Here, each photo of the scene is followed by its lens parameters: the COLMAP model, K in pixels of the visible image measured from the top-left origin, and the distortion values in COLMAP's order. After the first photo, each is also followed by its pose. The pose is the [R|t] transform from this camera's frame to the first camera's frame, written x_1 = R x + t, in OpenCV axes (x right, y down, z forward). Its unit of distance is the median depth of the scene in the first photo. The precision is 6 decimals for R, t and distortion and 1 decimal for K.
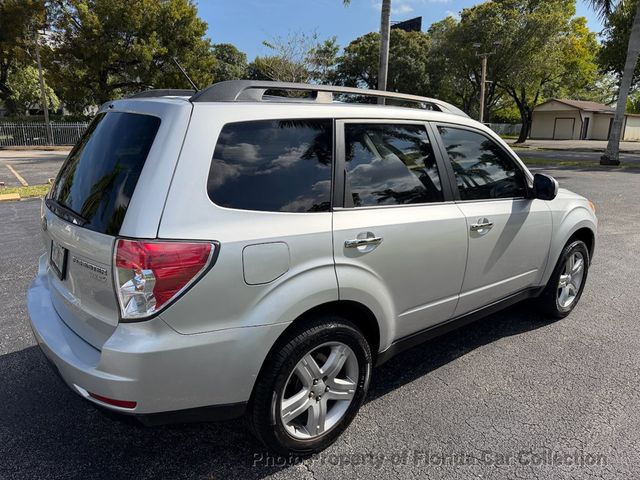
lens RADIAL K [[460.8, 0, 320.0], [0, 460.8, 240.0], [0, 0, 1]] dist [0.020767, -0.004945]
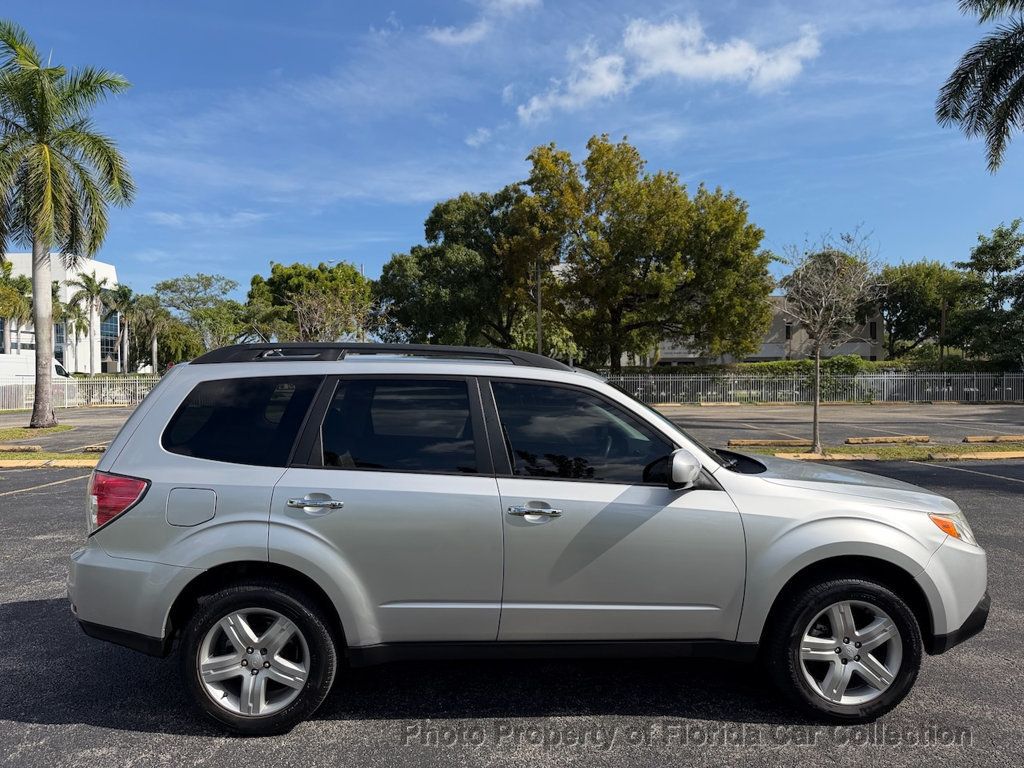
lens RADIAL K [[731.3, 0, 508.8], [0, 731.3, 389.1], [0, 0, 1]] dist [0.001849, -0.000172]
pose [[0.802905, 0.001019, -0.596106, 0.107723], [-0.134831, 0.974393, -0.179940, -0.000803], [0.580659, 0.224848, 0.782483, 0.002532]]
